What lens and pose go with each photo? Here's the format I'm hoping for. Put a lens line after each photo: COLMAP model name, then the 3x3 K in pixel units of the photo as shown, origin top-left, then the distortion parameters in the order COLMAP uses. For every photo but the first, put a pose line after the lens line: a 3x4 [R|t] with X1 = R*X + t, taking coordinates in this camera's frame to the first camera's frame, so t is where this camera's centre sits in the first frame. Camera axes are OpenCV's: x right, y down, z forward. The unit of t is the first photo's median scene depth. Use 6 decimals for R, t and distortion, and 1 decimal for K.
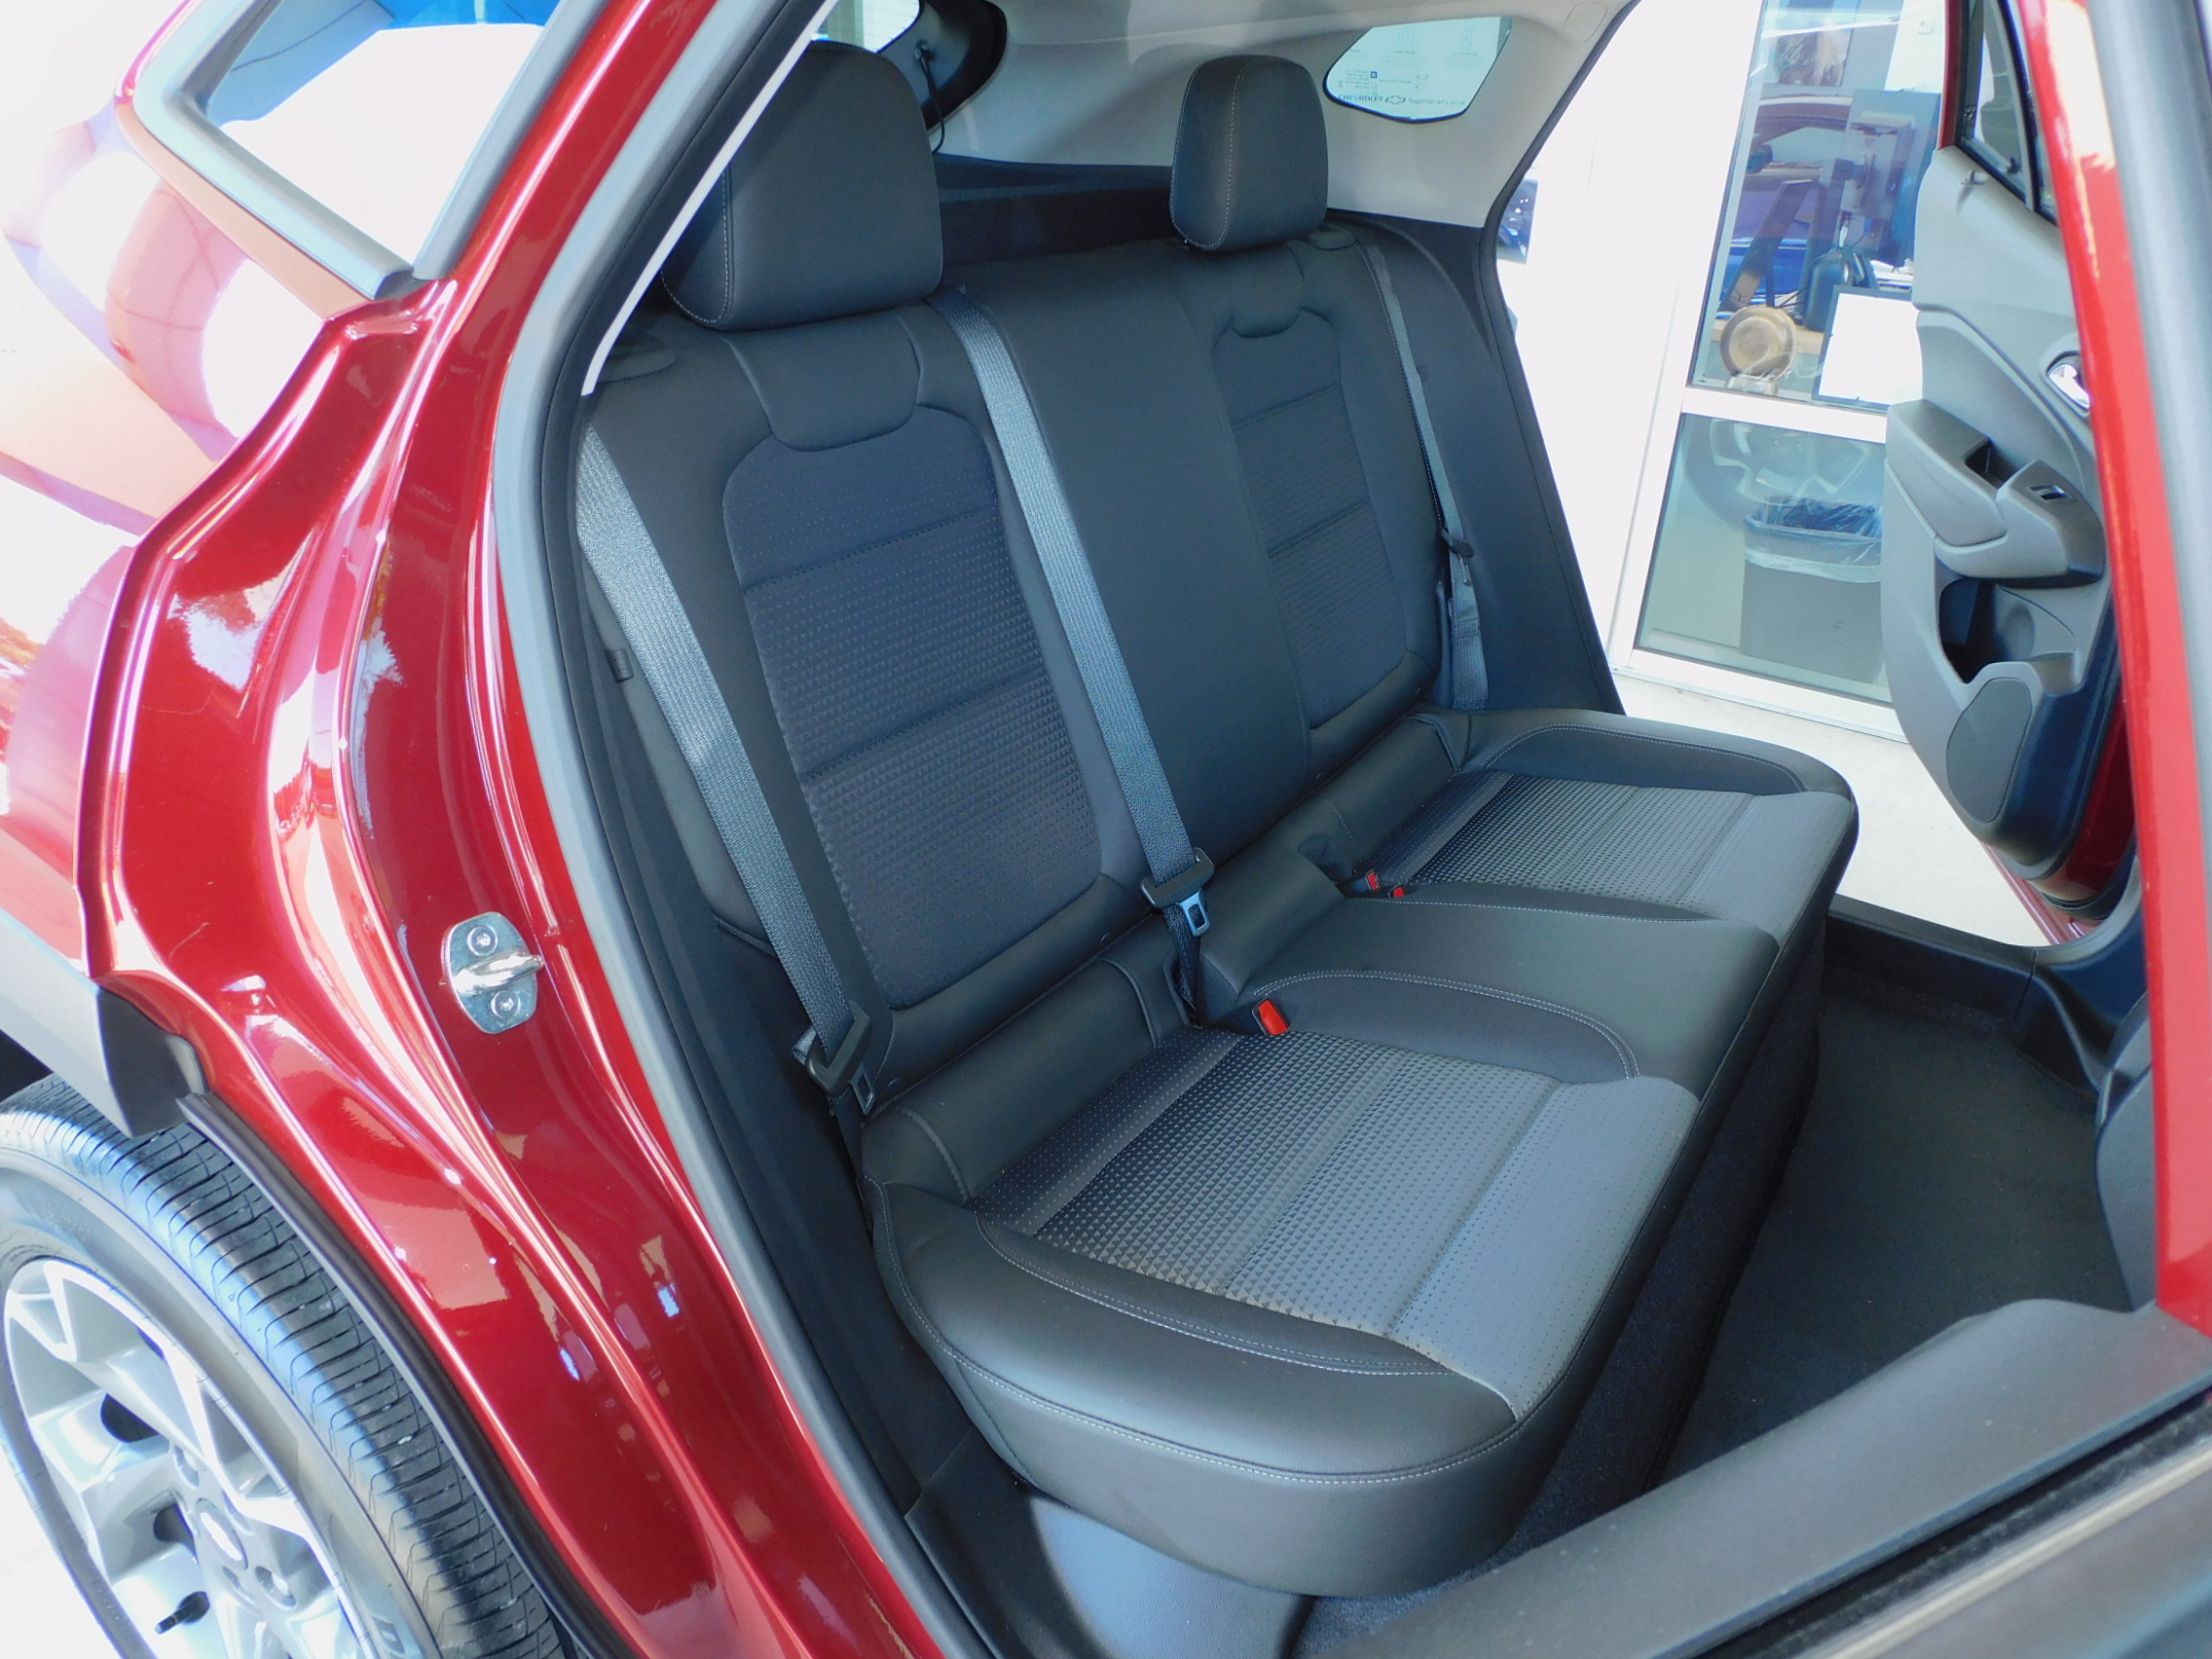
lens RADIAL K [[1566.6, 0, 1106.0], [0, 1566.6, 829.5], [0, 0, 1]] dist [-0.006303, -0.002633]
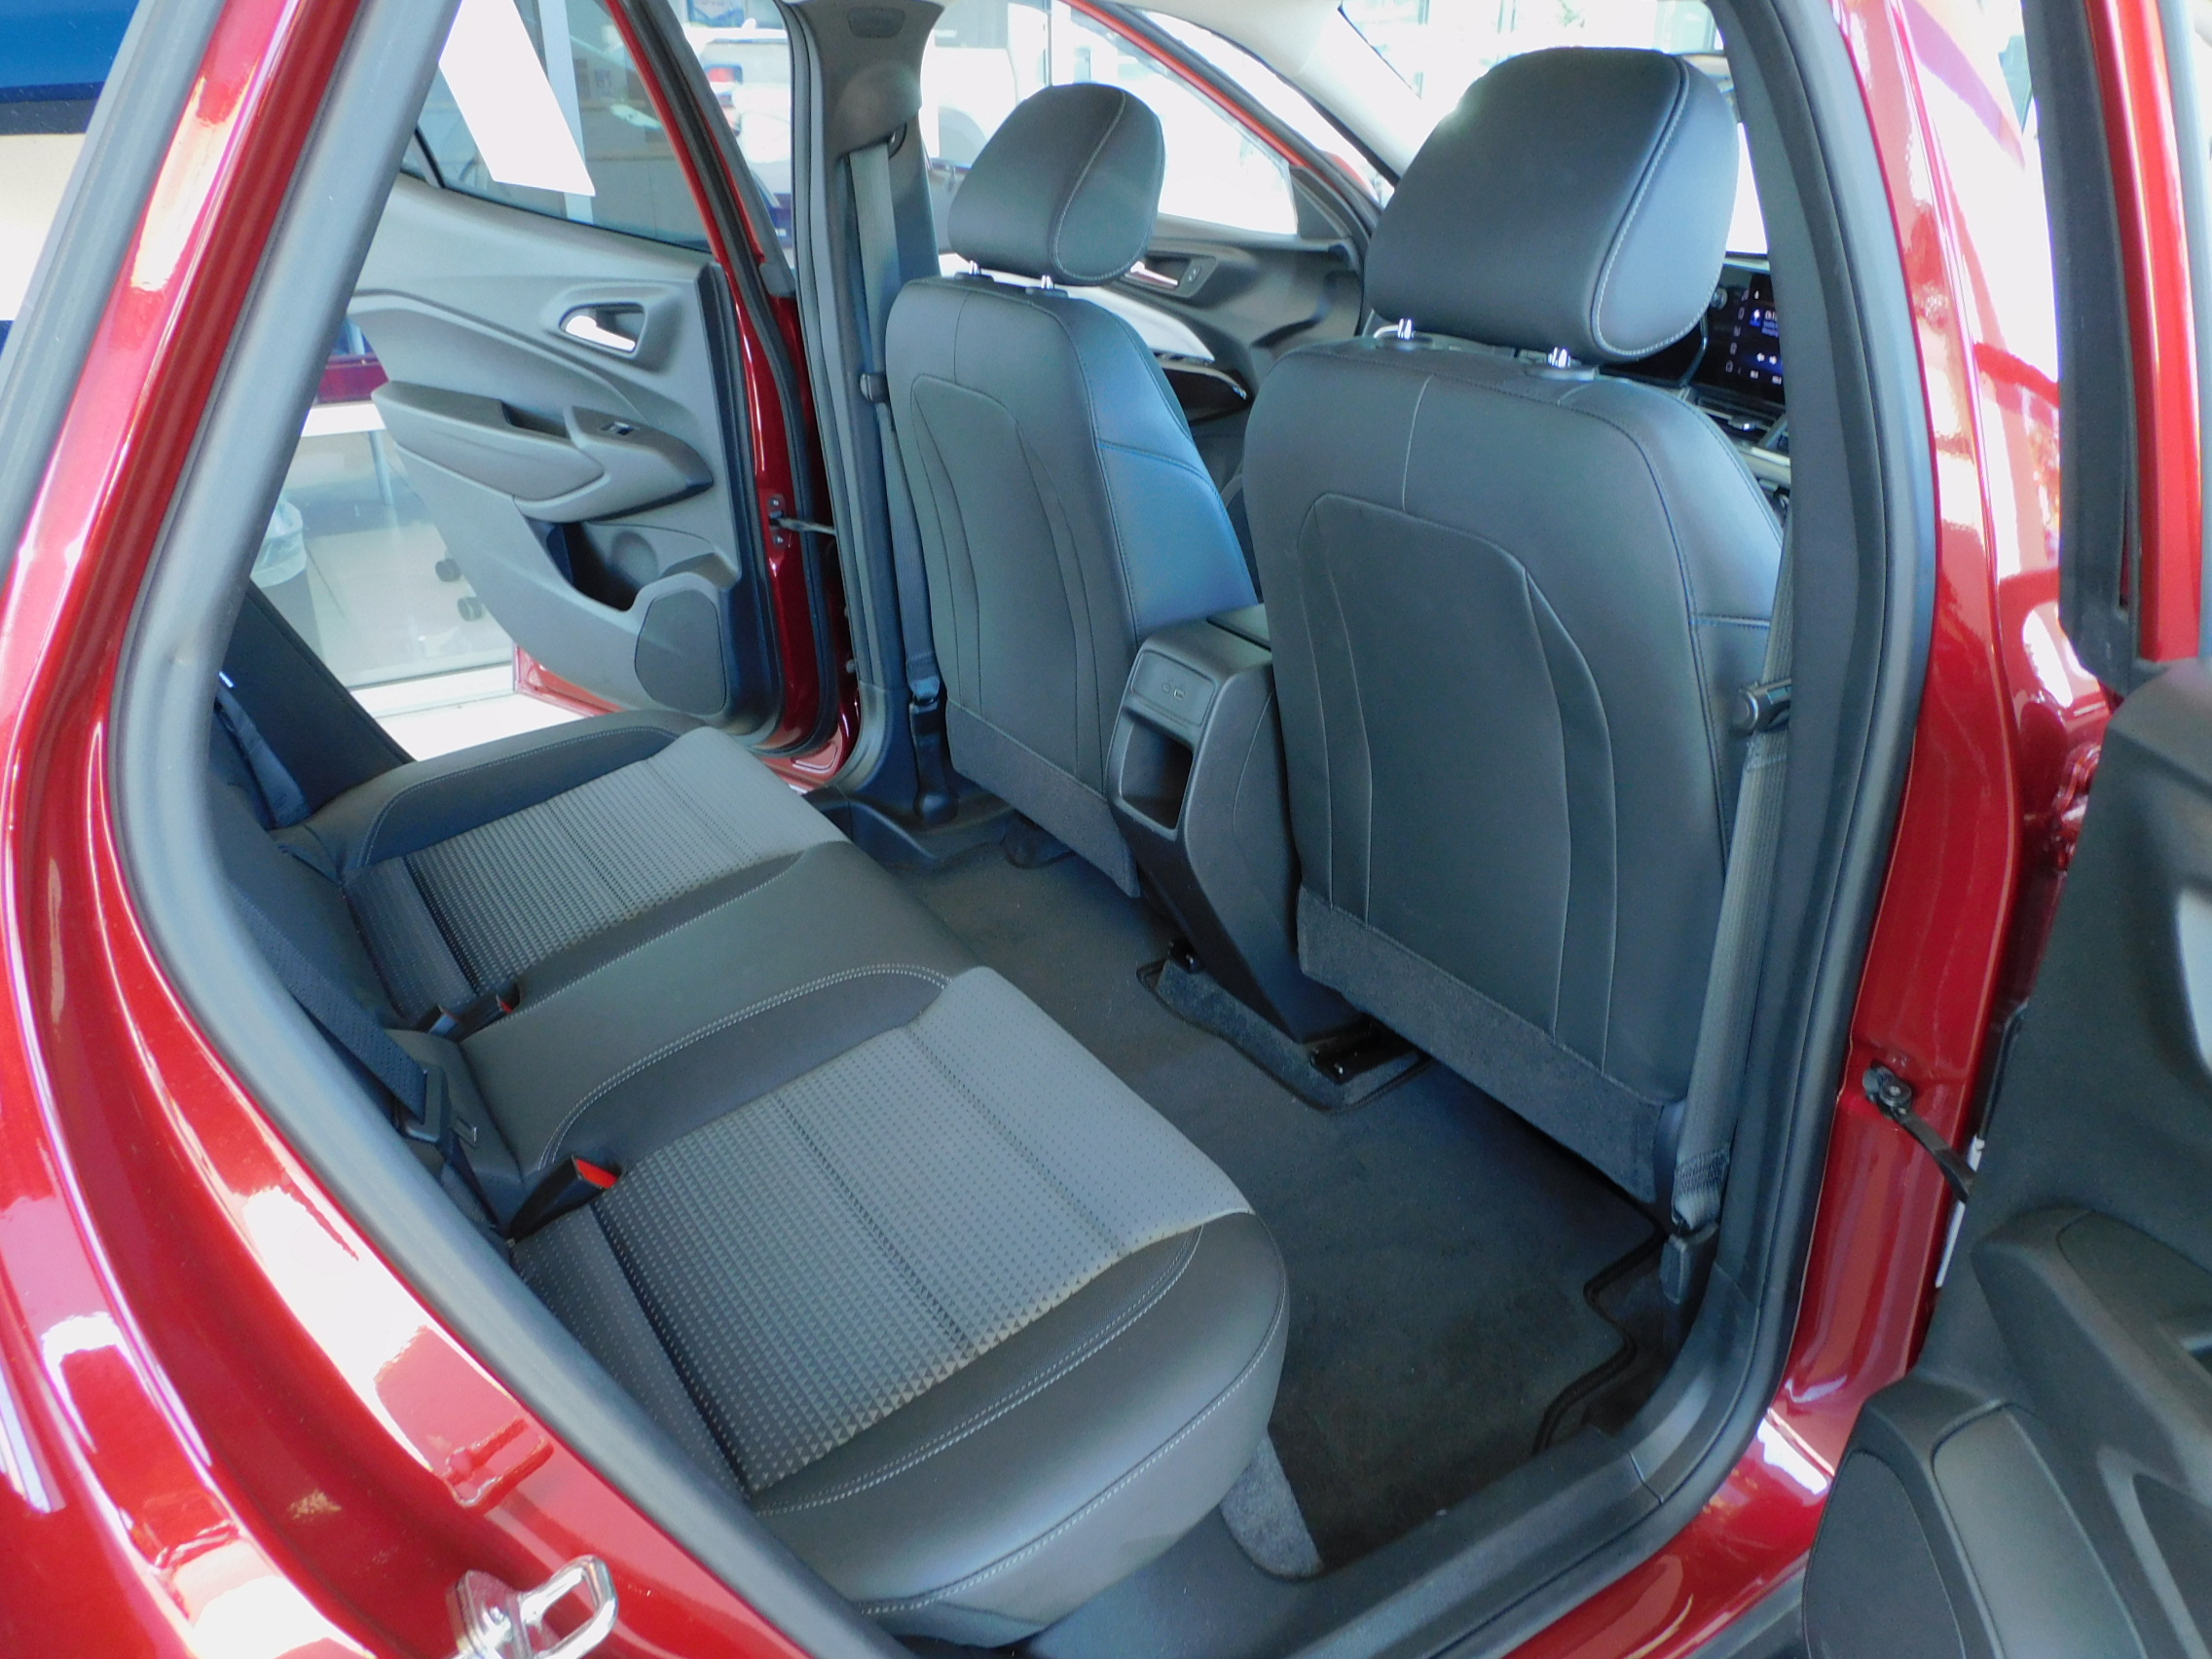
lens RADIAL K [[1566.6, 0, 1106.0], [0, 1566.6, 829.5], [0, 0, 1]] dist [-0.006303, -0.002633]
pose [[0.419570, -0.440913, 0.793446, -0.259178], [0.430026, 0.866342, 0.254026, -0.098336], [-0.799399, 0.234621, 0.553095, 0.160449]]
